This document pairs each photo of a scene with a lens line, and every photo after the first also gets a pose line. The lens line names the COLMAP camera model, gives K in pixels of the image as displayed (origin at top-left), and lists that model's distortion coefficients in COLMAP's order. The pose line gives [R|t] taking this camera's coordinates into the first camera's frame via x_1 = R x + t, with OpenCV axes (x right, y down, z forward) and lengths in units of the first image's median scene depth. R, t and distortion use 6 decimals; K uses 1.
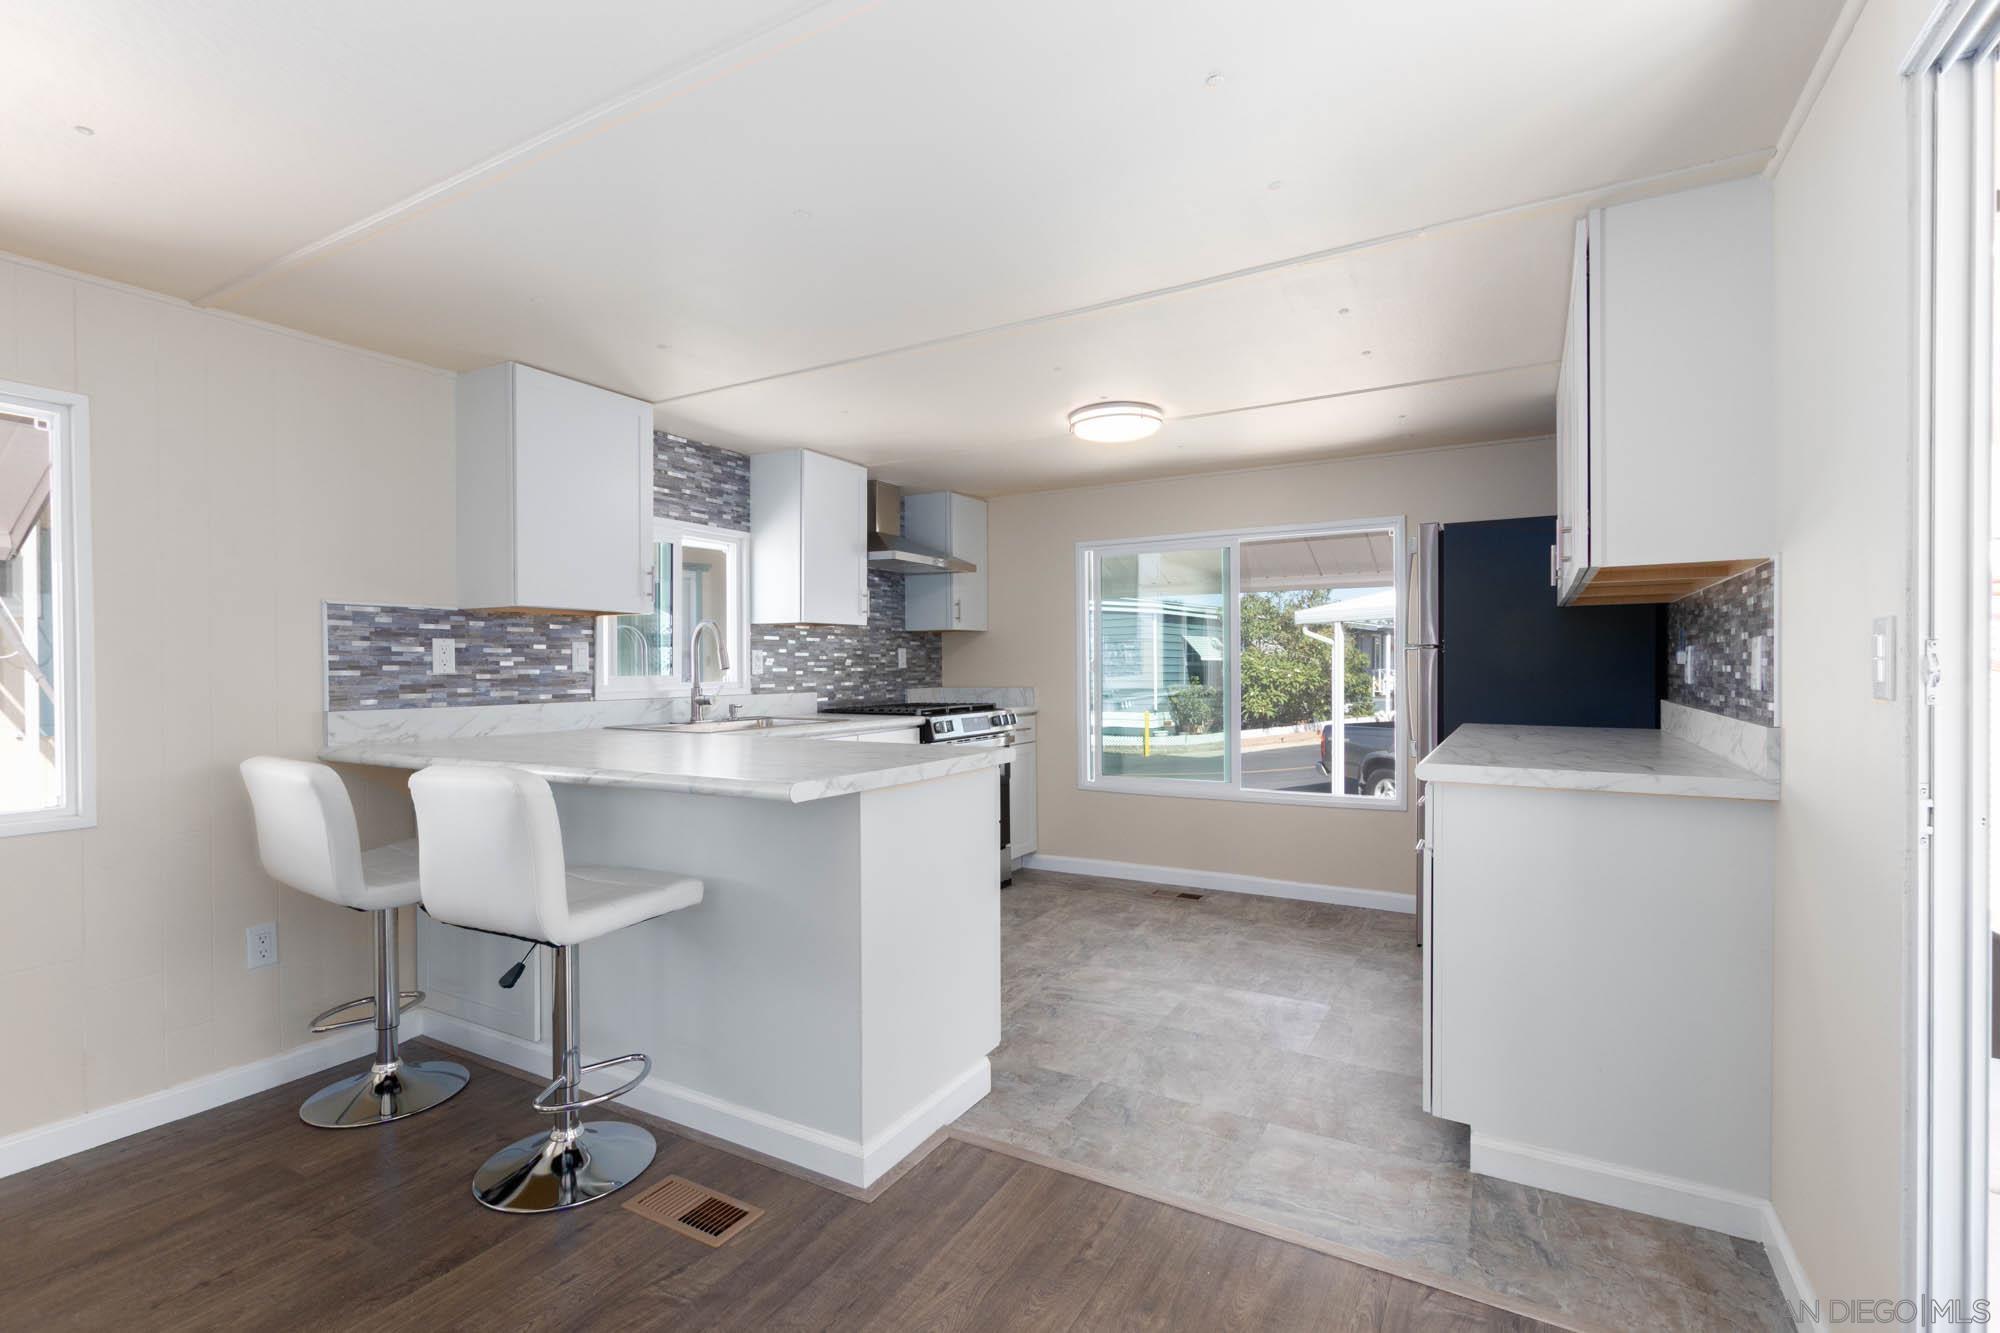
lens RADIAL K [[918.1, 0, 987.2], [0, 918.1, 672.8], [0, 0, 1]] dist [0.004627, -0.000605]
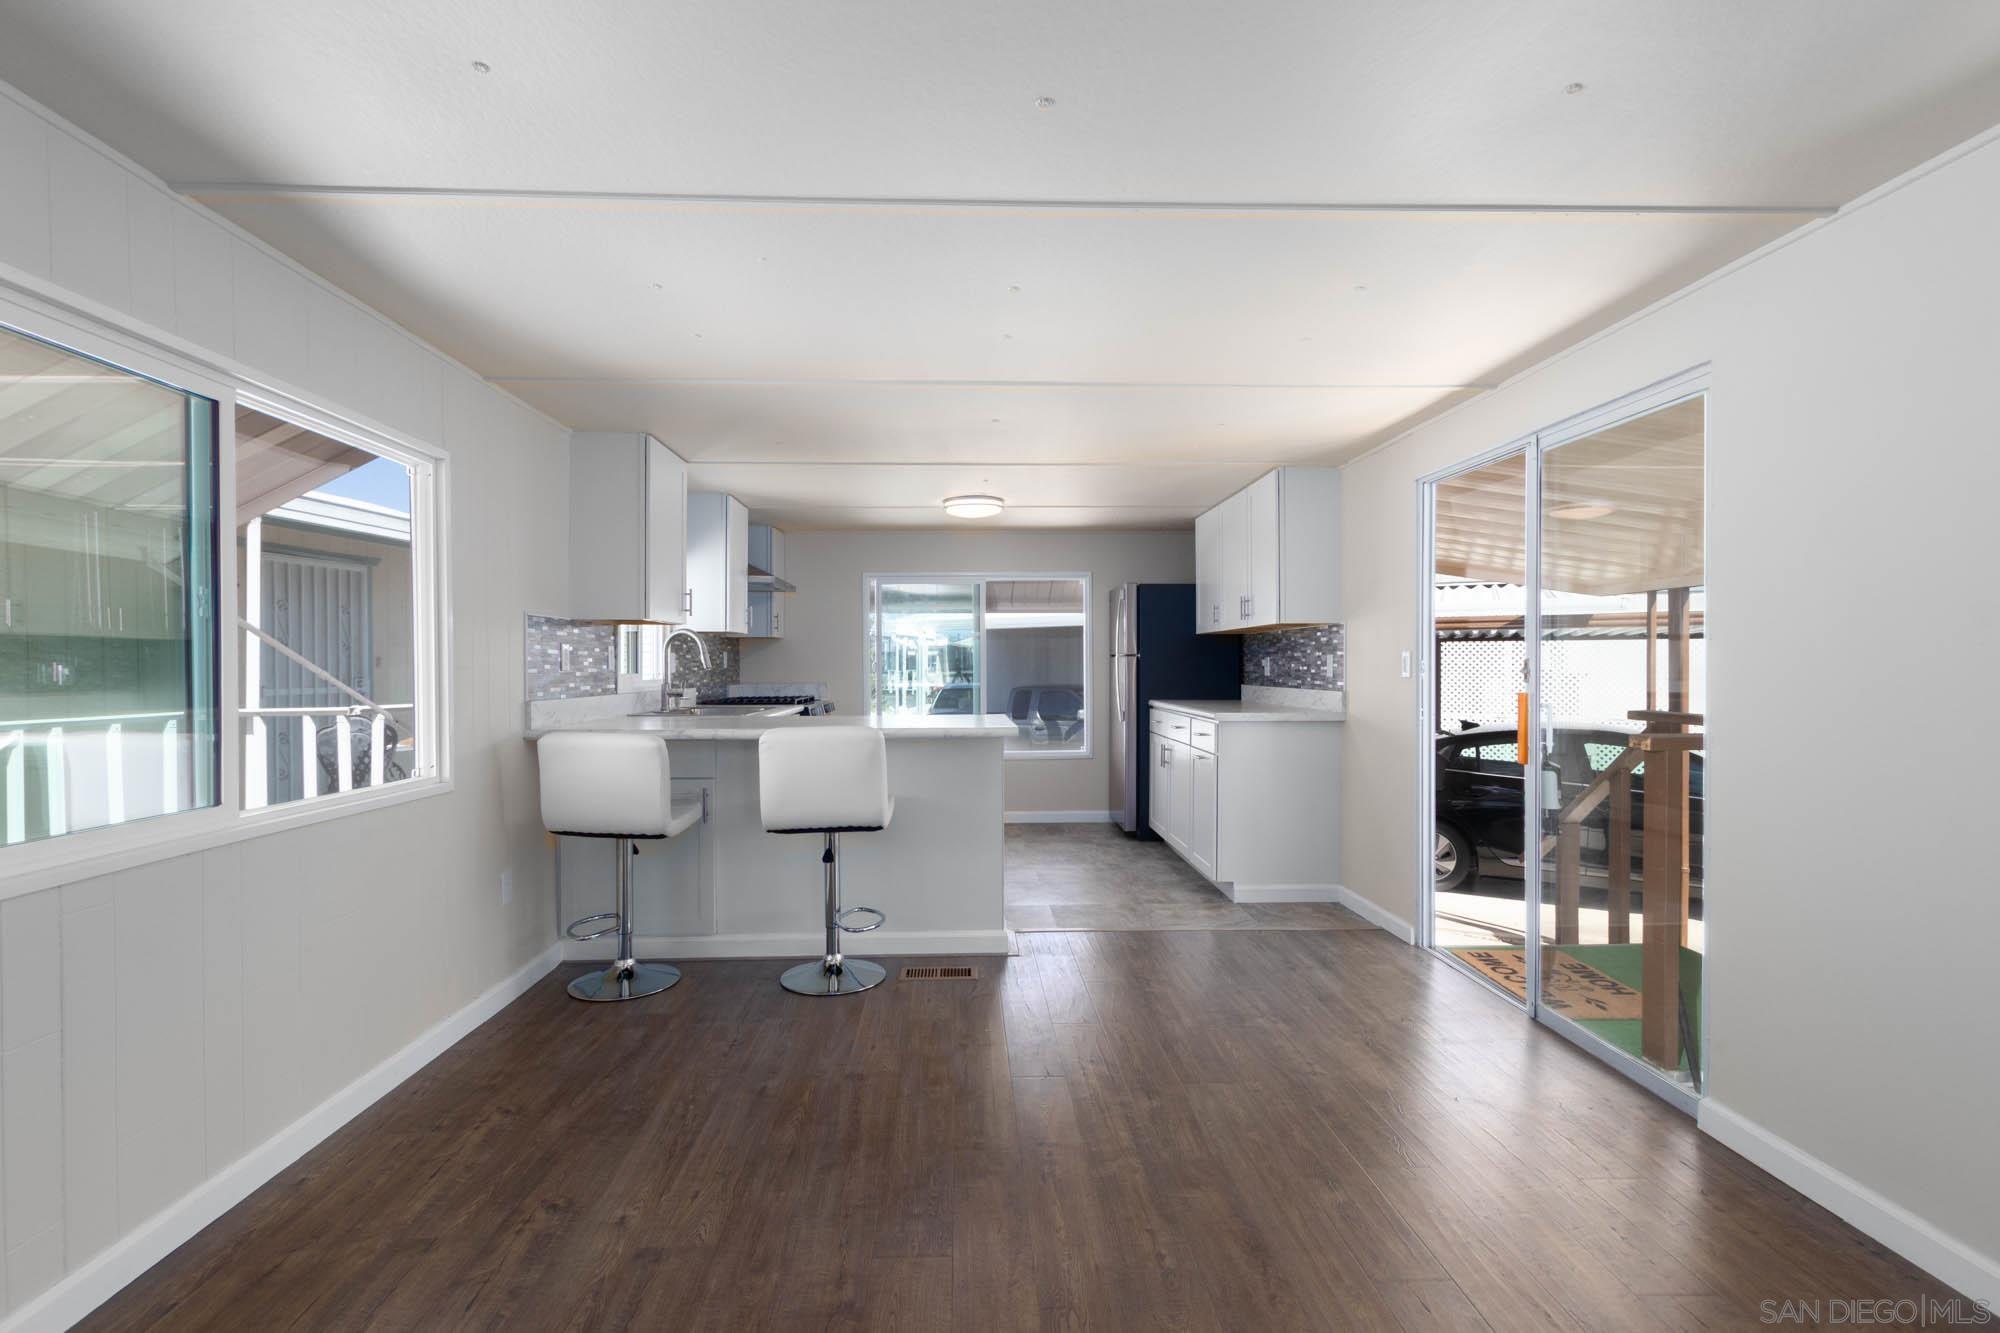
lens RADIAL K [[918.1, 0, 989.7], [0, 918.1, 672.6], [0, 0, 1]] dist [0.004627, -0.000605]
pose [[0.845964, -0.001692, 0.533237, -0.624809], [0.002740, 0.999996, -0.001173, 0.004465], [-0.533232, 0.002453, 0.845965, -0.287398]]
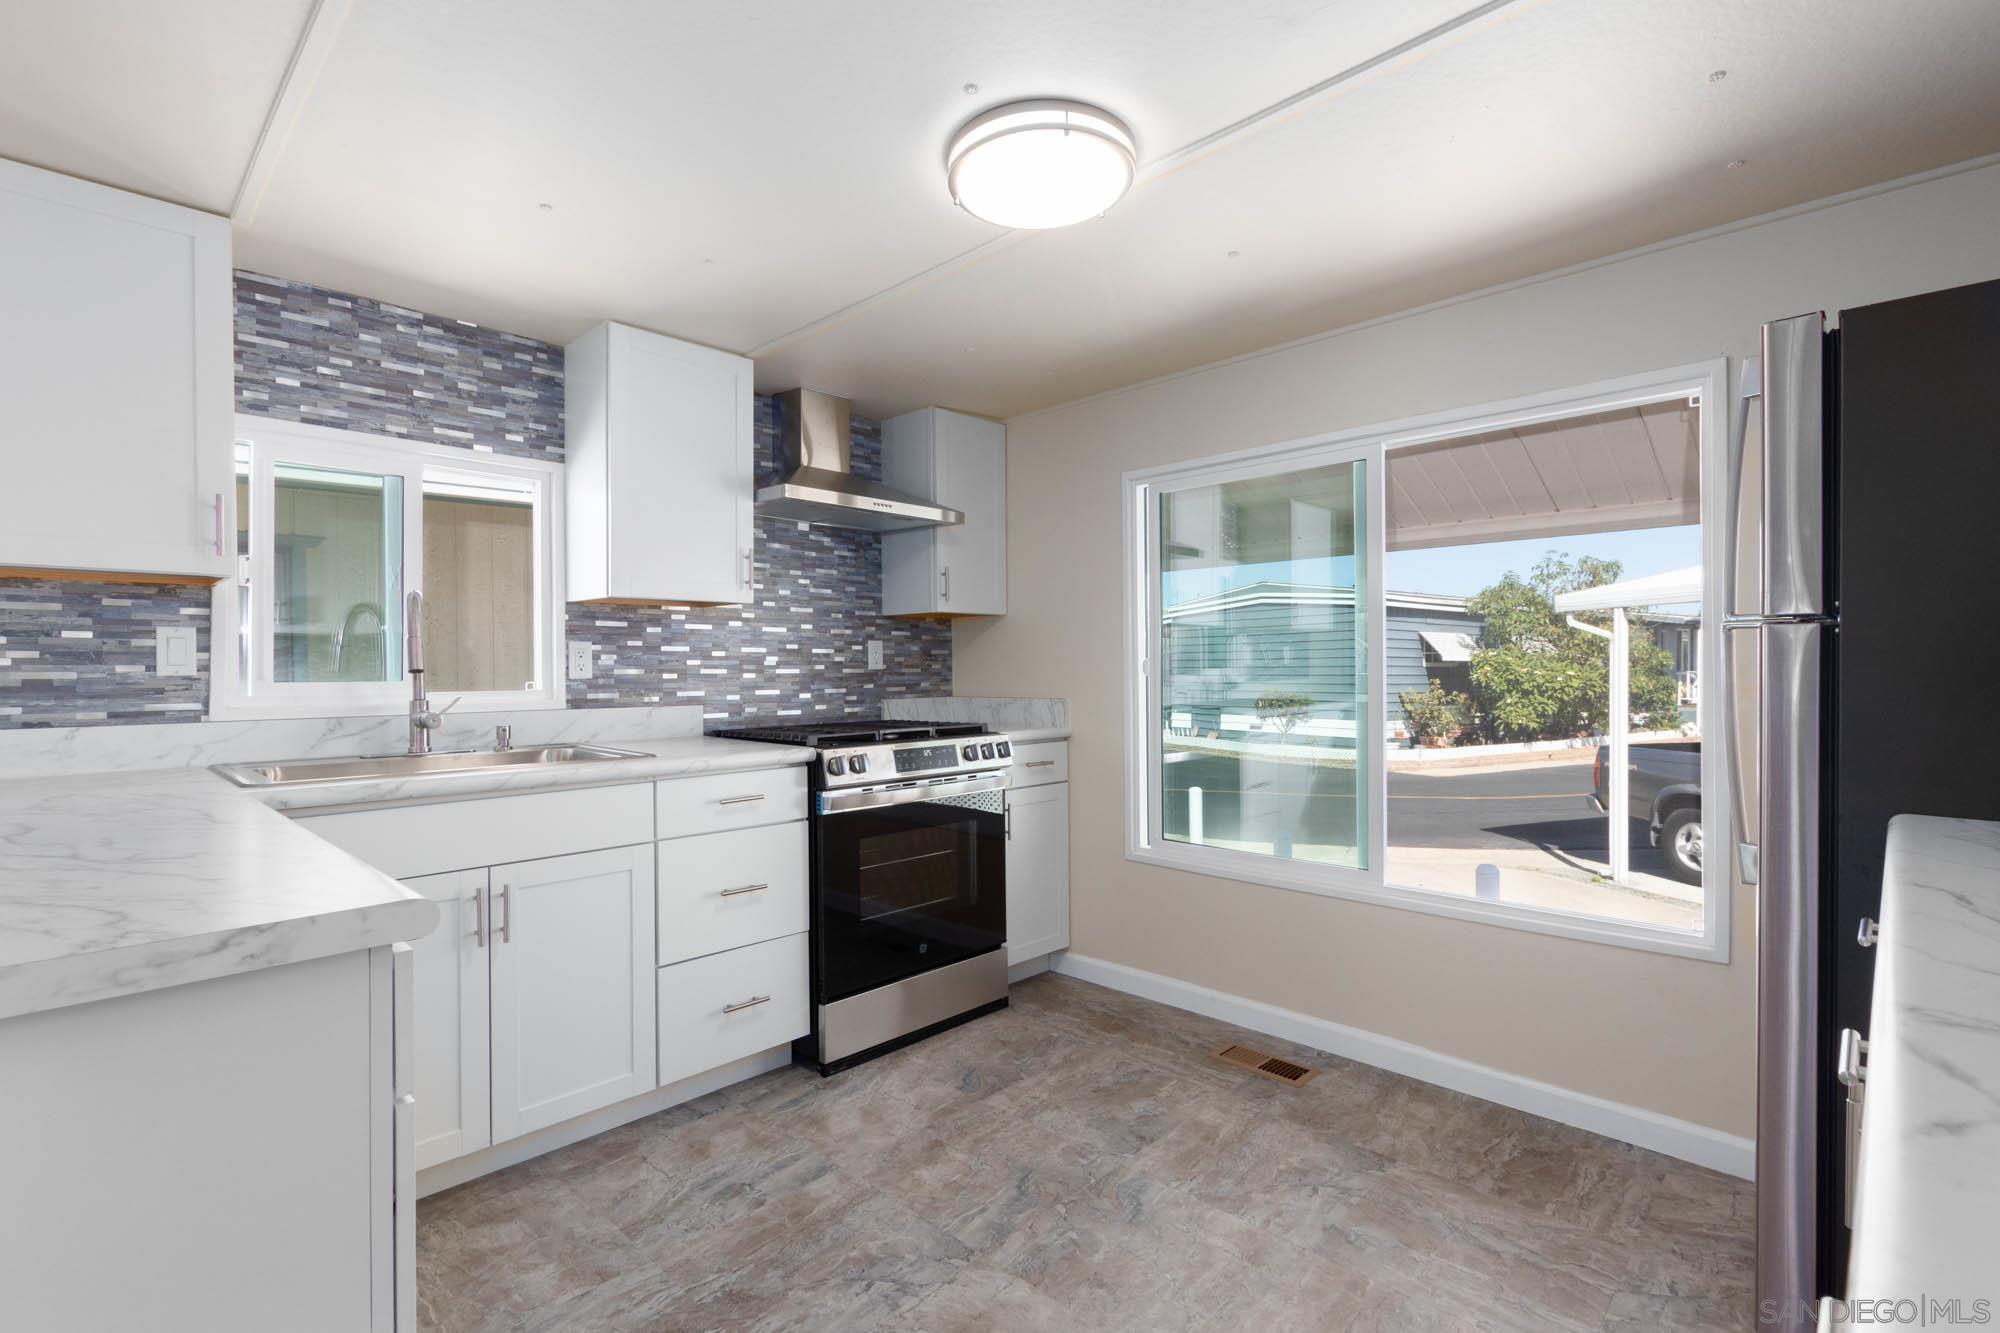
lens RADIAL K [[918.1, 0, 985.9], [0, 918.1, 673.0], [0, 0, 1]] dist [0.004627, -0.000605]
pose [[0.969045, 0.001843, -0.246878, 0.224977], [-0.002128, 0.999997, -0.000887, -0.002844], [0.246876, 0.001384, 0.969046, 0.495365]]
